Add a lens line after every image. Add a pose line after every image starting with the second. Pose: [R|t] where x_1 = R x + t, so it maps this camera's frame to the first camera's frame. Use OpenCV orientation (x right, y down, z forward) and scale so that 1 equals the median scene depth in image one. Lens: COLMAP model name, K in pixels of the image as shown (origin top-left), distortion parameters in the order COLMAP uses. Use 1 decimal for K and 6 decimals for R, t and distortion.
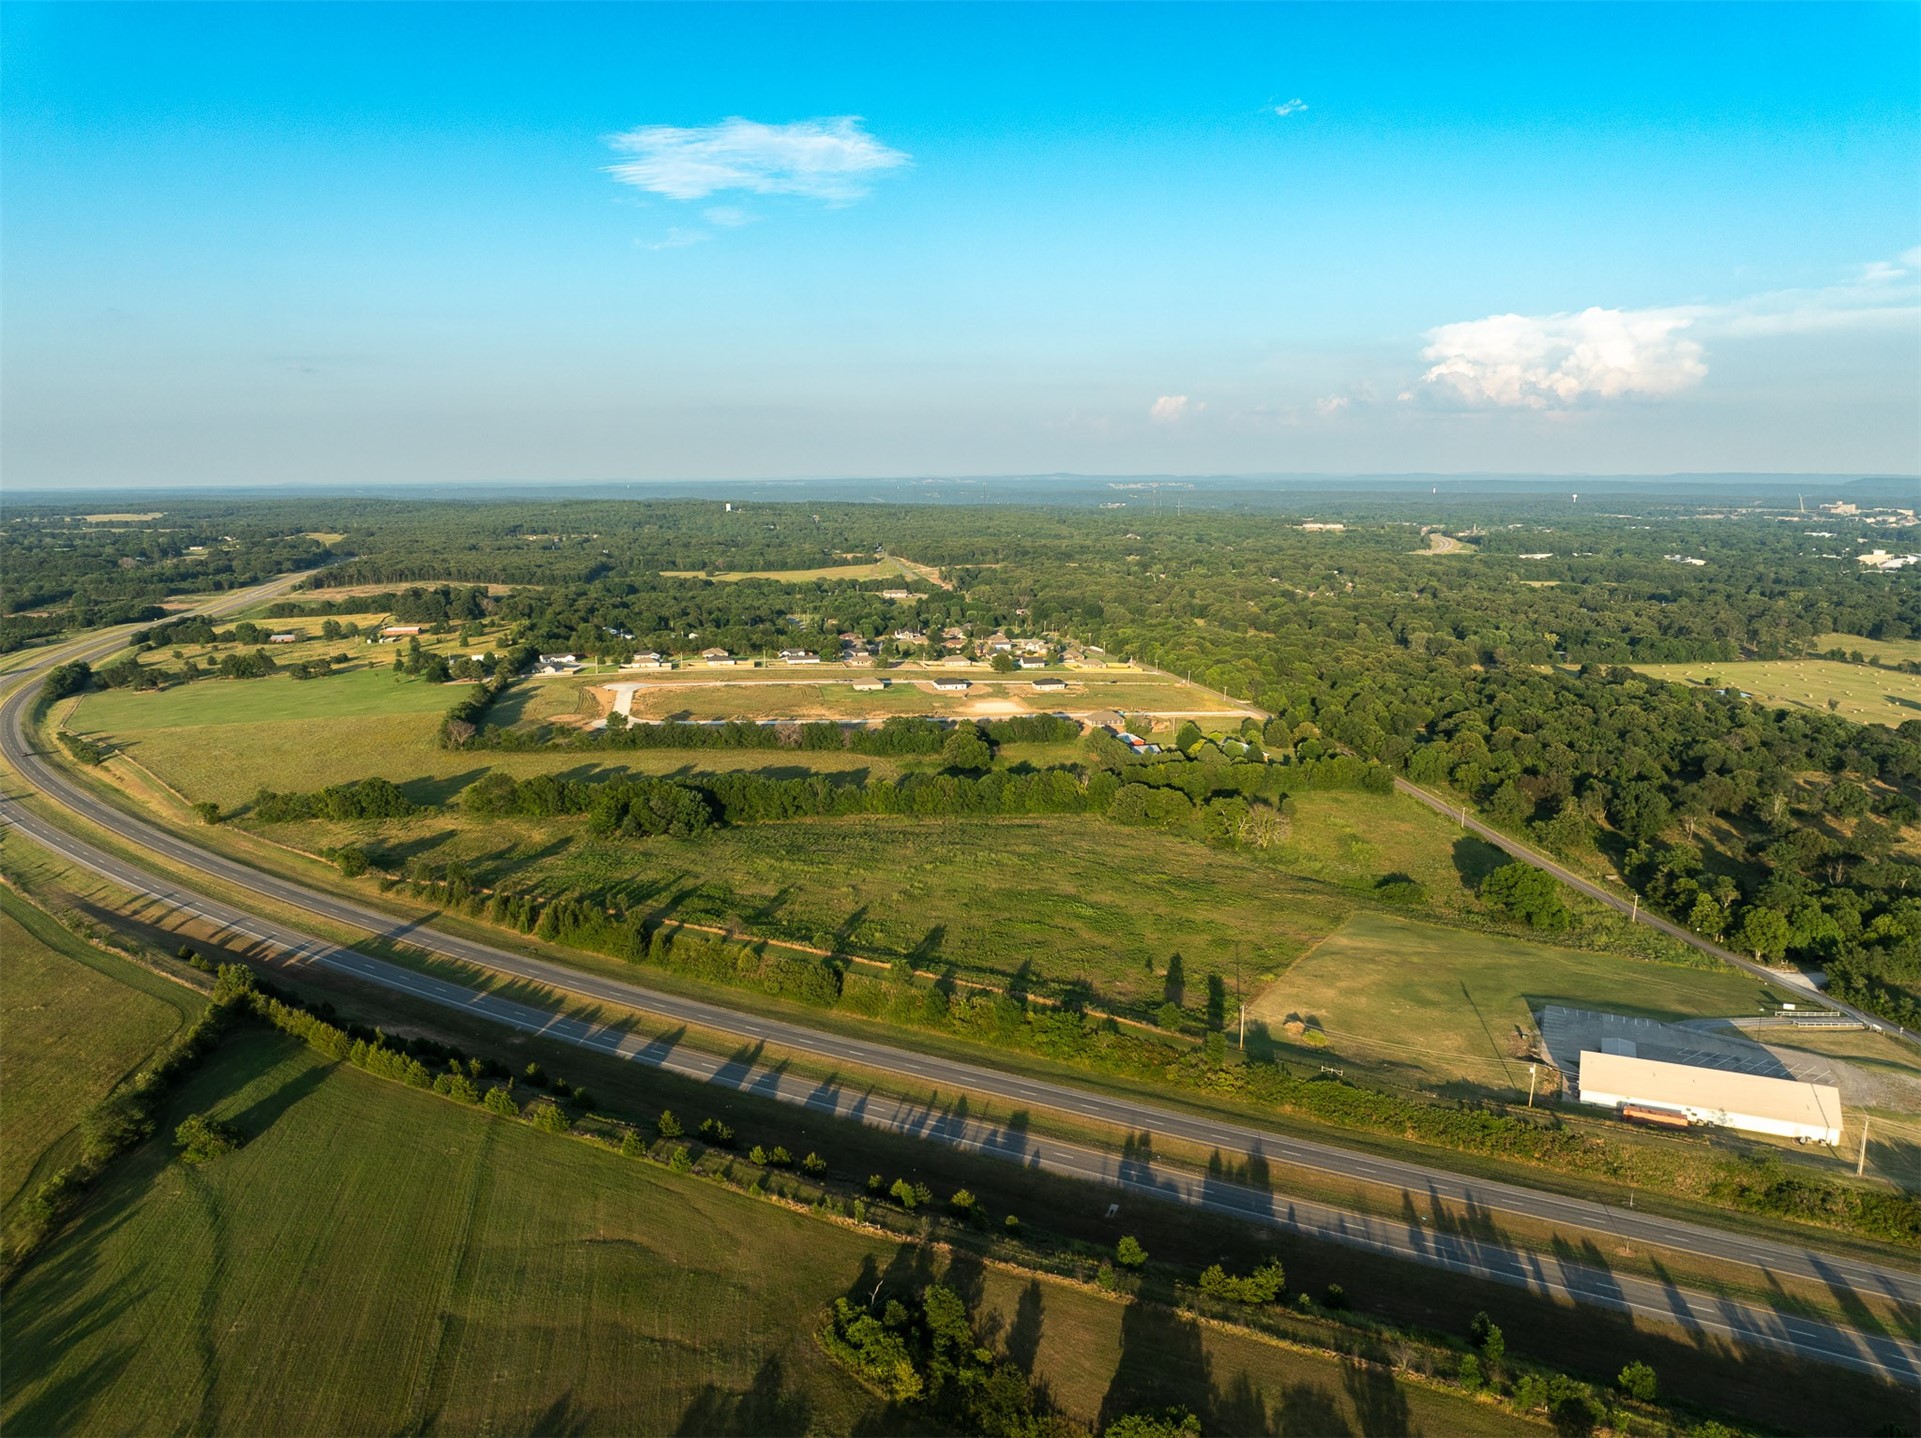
lens RADIAL K [[1359.3, 0, 970.4], [0, 1359.3, 740.6], [0, 0, 1]] dist [-0.046750, 0.012666]
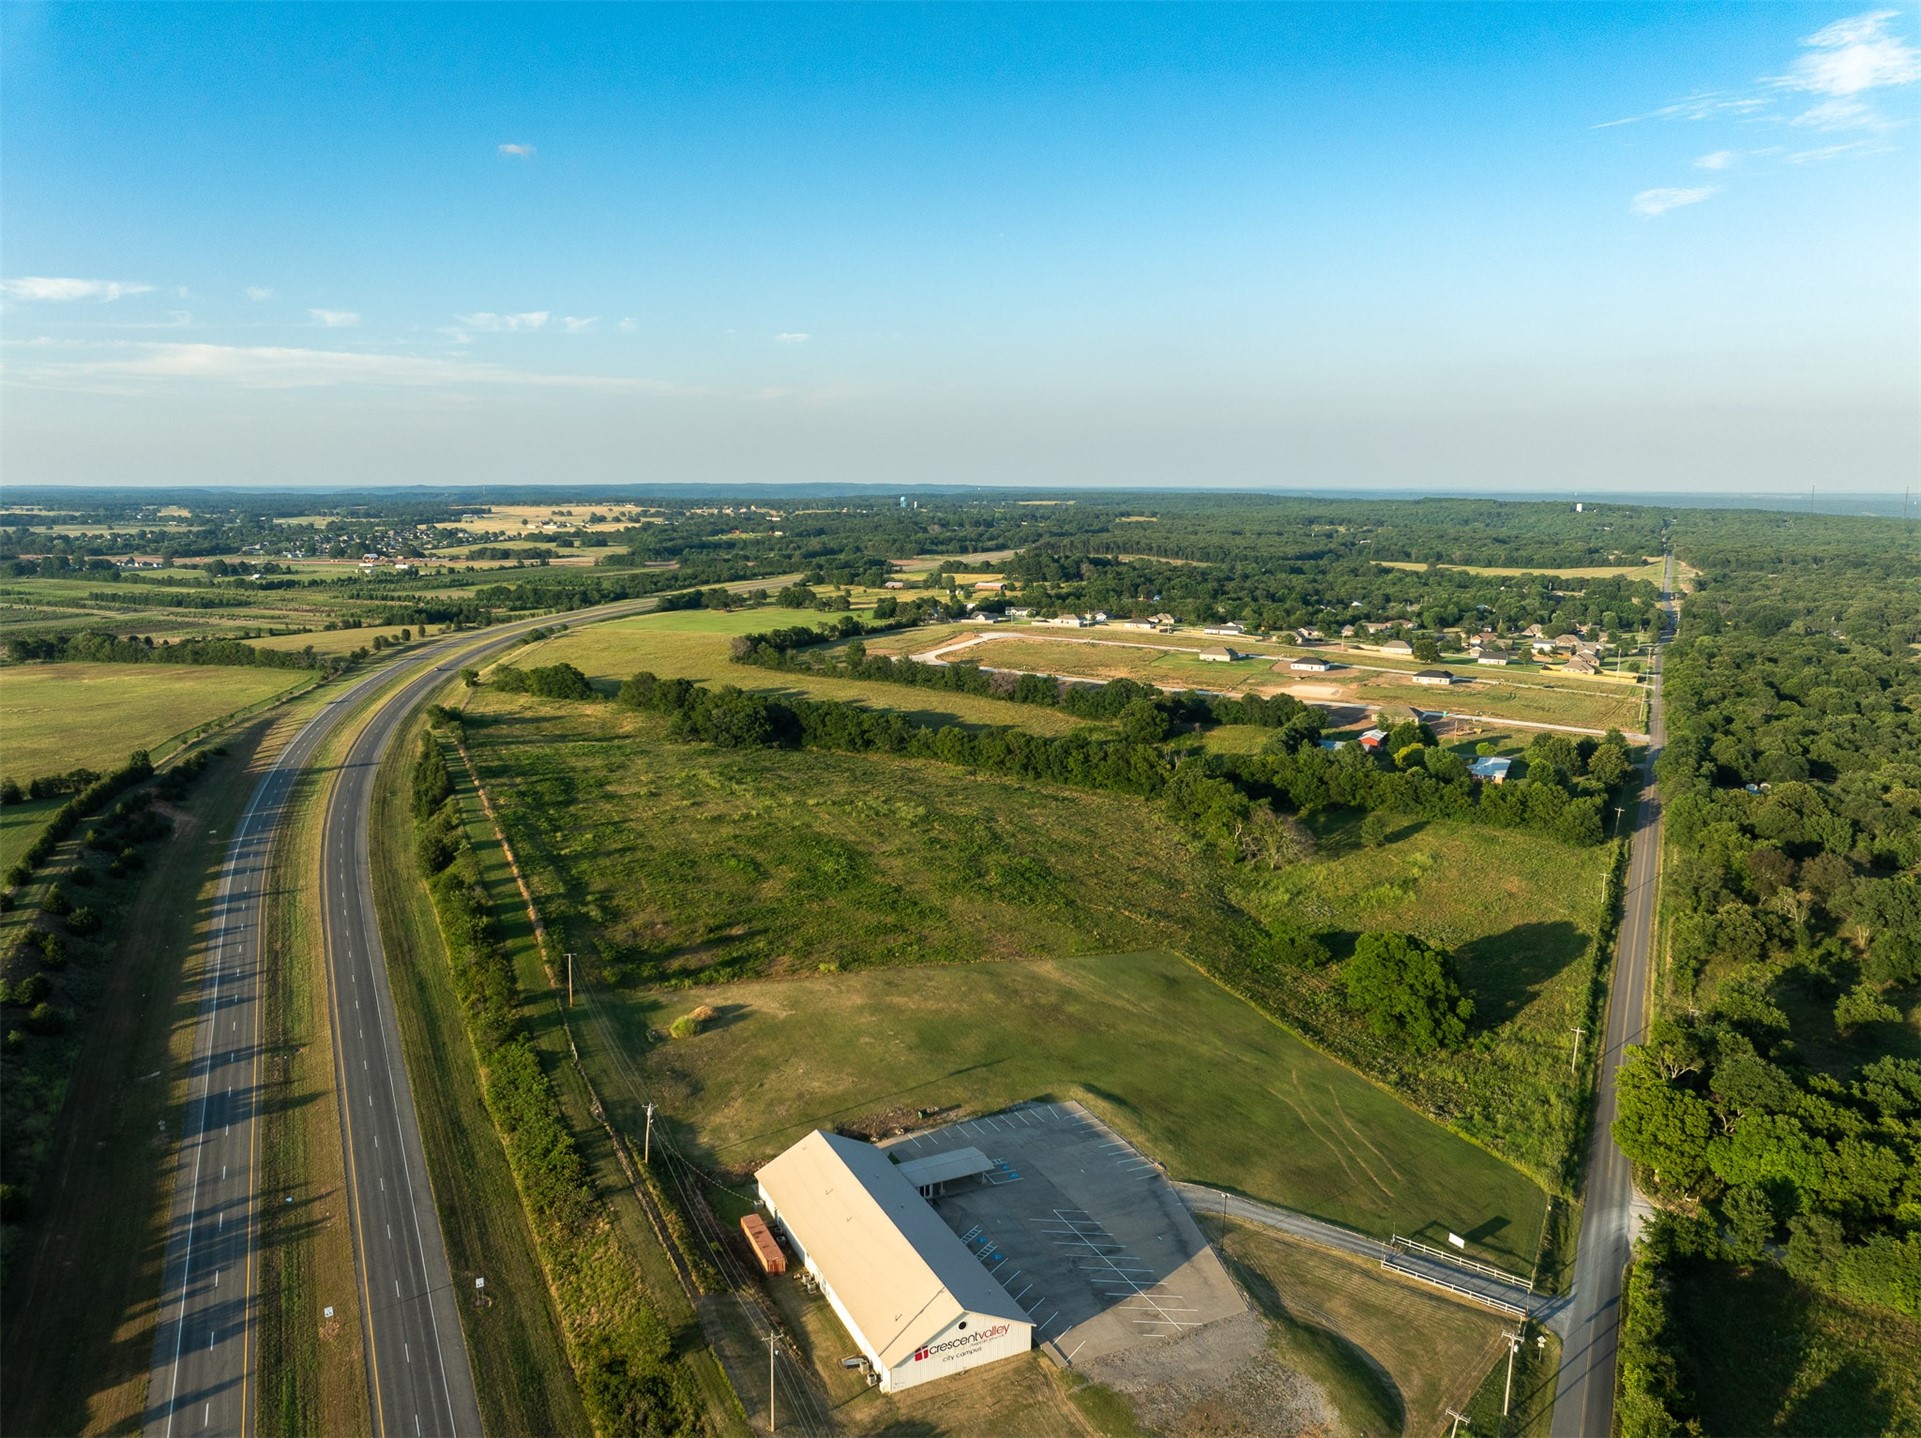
lens RADIAL K [[1359.3, 0, 951.2], [0, 1359.3, 706.6], [0, 0, 1]] dist [-0.046750, 0.012666]
pose [[0.764874, 0.111453, -0.634465, 0.487883], [-0.130267, 0.991331, 0.017100, -0.000042], [0.630871, 0.069571, 0.772762, 0.269452]]
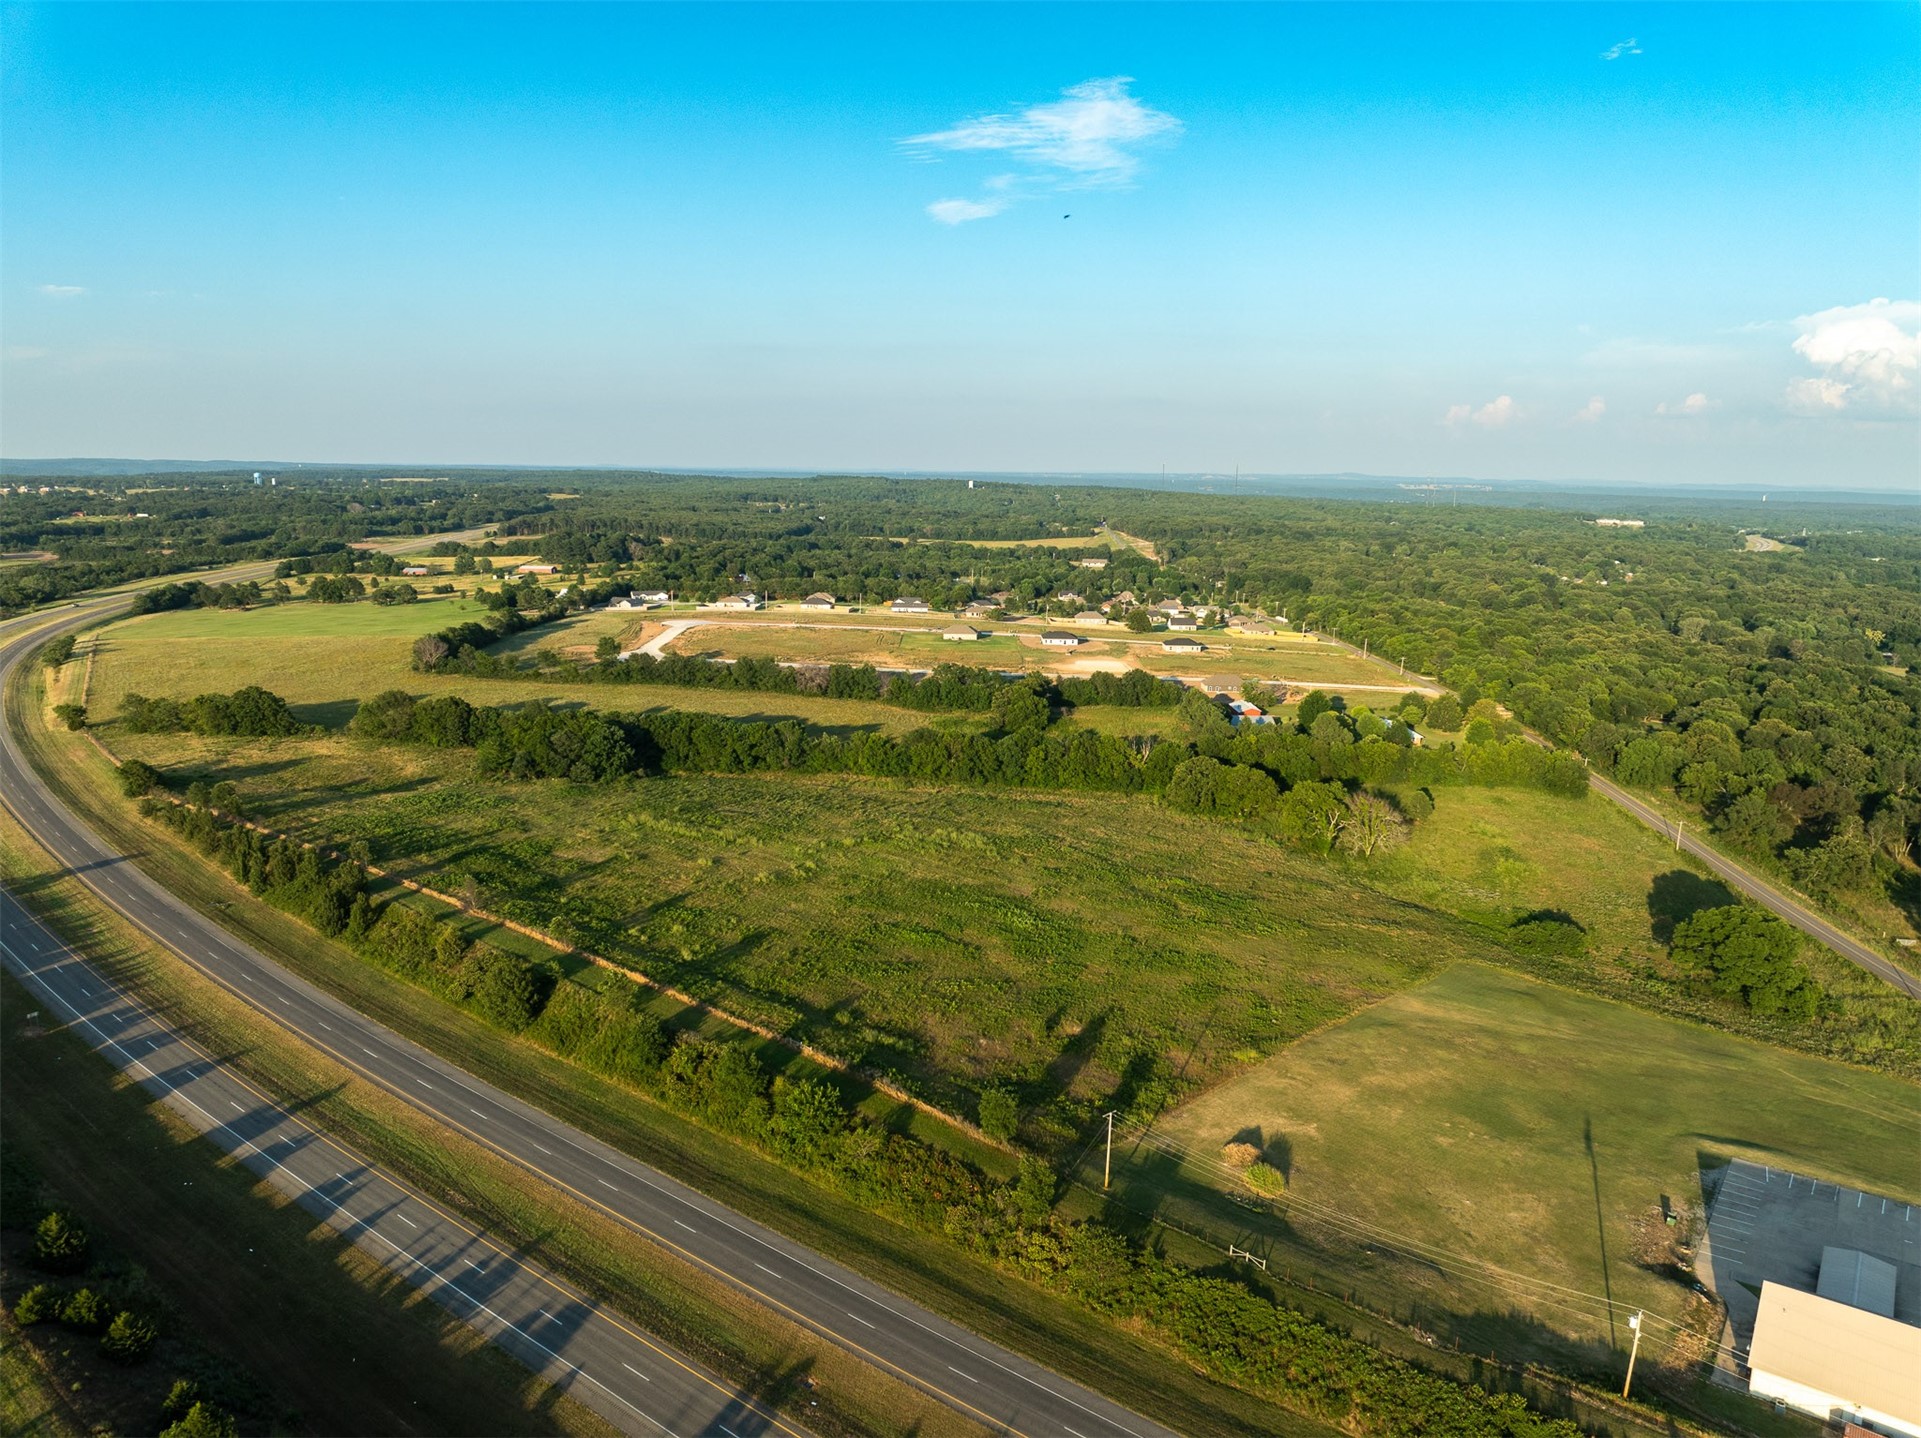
lens RADIAL K [[1359.3, 0, 958.8], [0, 1359.3, 751.7], [0, 0, 1]] dist [-0.046750, 0.012666]
pose [[0.977037, 0.062697, -0.203638, 0.133972], [-0.060524, 0.998024, 0.016888, 0.023072], [0.204294, -0.004175, 0.978901, 0.242625]]
